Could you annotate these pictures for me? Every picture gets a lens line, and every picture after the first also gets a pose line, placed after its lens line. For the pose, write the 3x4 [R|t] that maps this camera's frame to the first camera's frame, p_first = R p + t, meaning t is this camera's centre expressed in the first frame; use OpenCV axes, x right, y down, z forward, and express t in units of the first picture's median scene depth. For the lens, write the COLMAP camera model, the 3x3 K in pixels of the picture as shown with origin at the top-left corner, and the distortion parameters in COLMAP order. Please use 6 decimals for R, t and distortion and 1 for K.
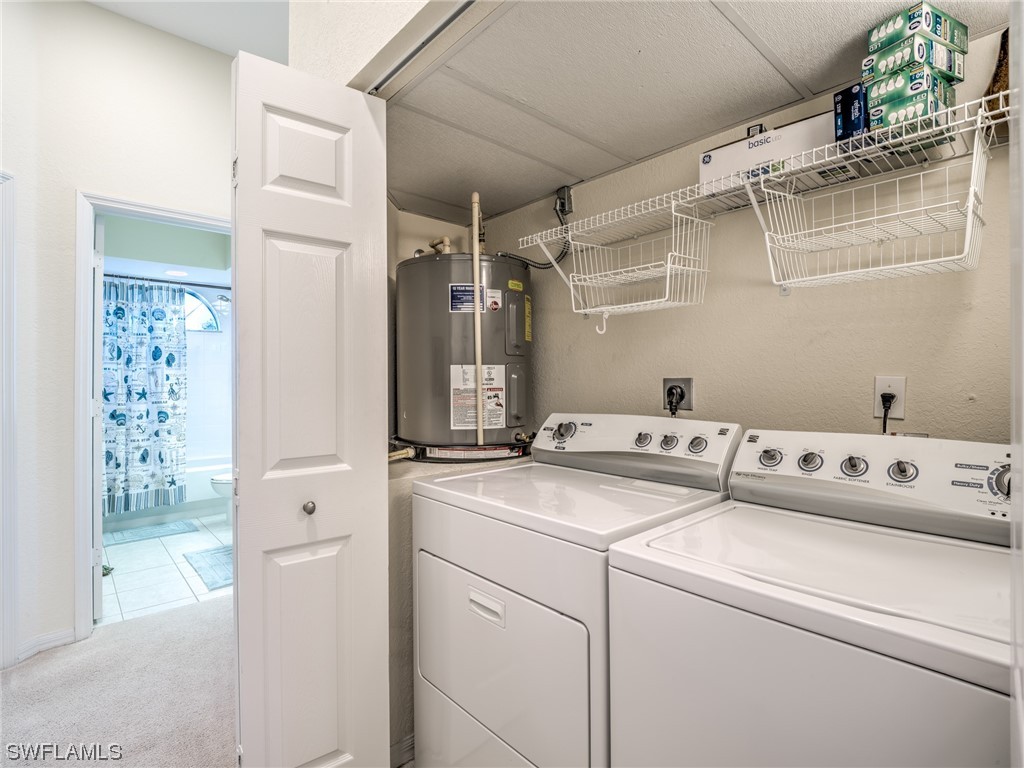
lens RADIAL K [[507.9, 0, 511.2], [0, 507.9, 382.8], [0, 0, 1]] dist [-0.014646, -0.001699]
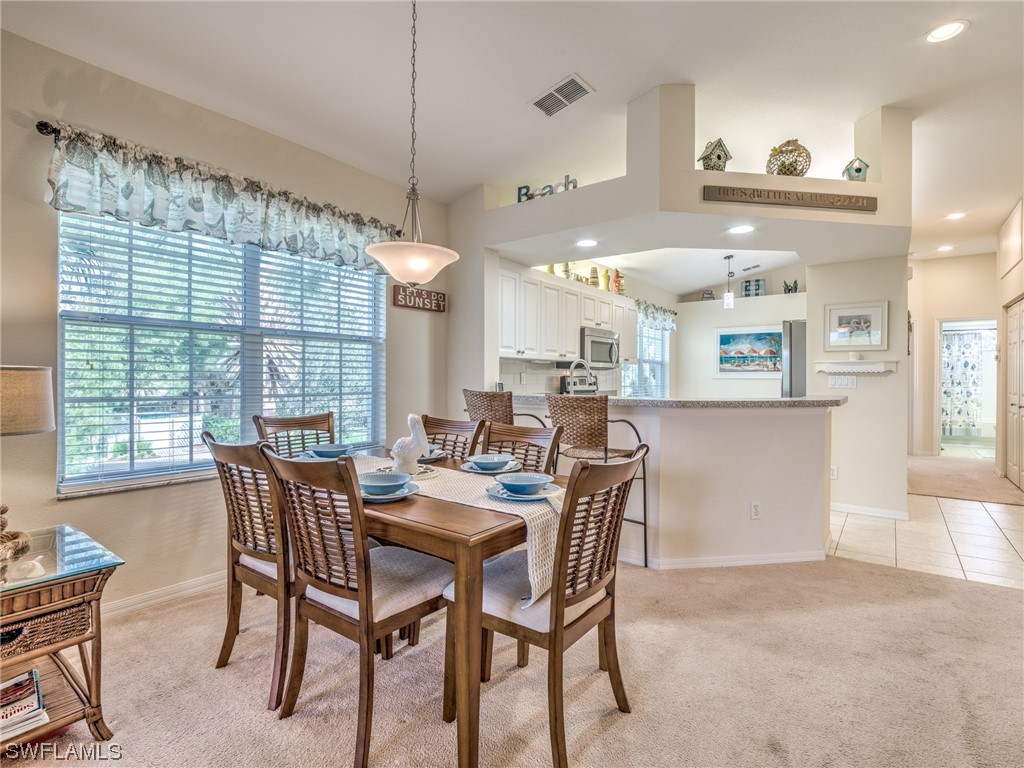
lens RADIAL K [[507.9, 0, 510.1], [0, 507.9, 380.6], [0, 0, 1]] dist [-0.014646, -0.001699]
pose [[0.199305, 0.006864, -0.979913, 1.008704], [-0.003575, 0.999974, 0.006277, 0.004138], [0.979931, 0.002253, 0.199325, -1.339190]]
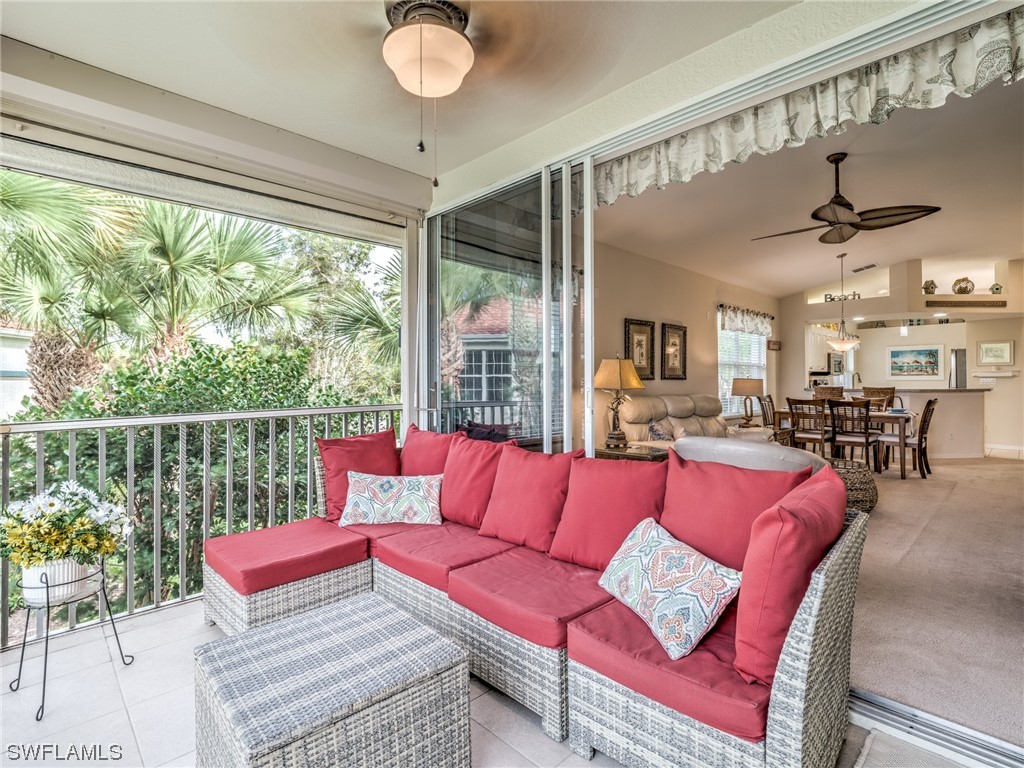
lens RADIAL K [[507.9, 0, 511.5], [0, 507.9, 379.7], [0, 0, 1]] dist [-0.014646, -0.001699]
pose [[0.044895, -0.001781, -0.998990, 3.781165], [0.003796, 0.999991, -0.001612, -0.008810], [0.998984, -0.003720, 0.044902, -4.334989]]
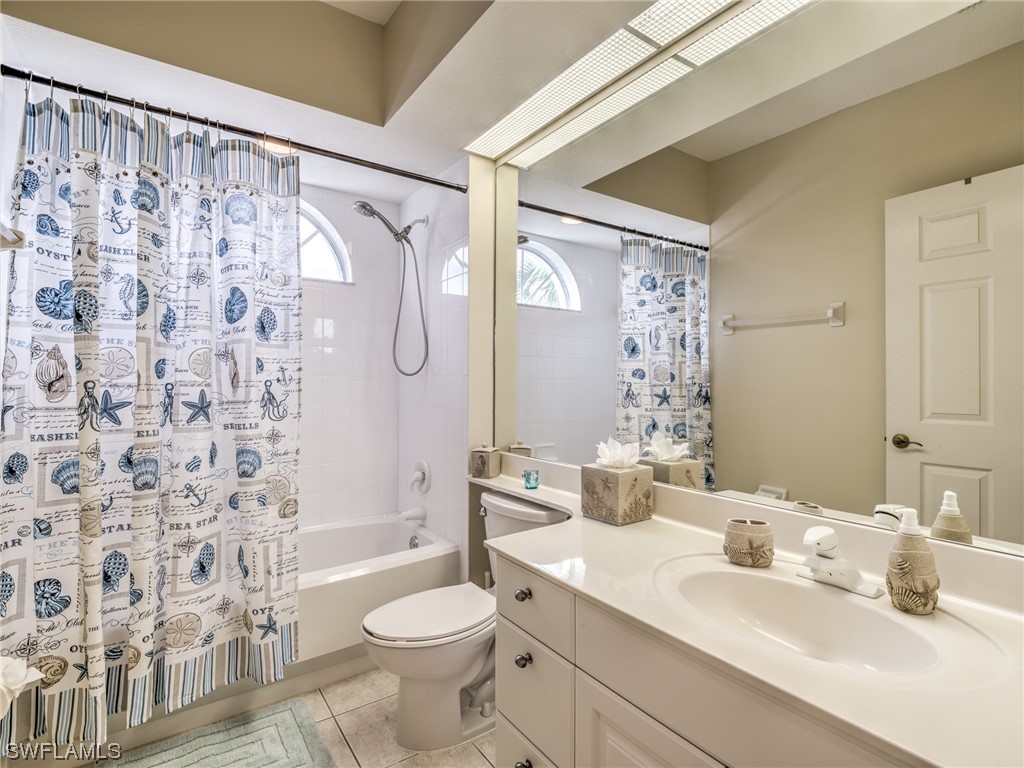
lens RADIAL K [[507.9, 0, 519.8], [0, 507.9, 380.1], [0, 0, 1]] dist [-0.014646, -0.001699]
pose [[0.994477, 0.004493, -0.104854, -0.439112], [-0.005220, 0.999964, -0.006657, 0.003268], [0.104821, 0.007167, 0.994465, 0.629093]]
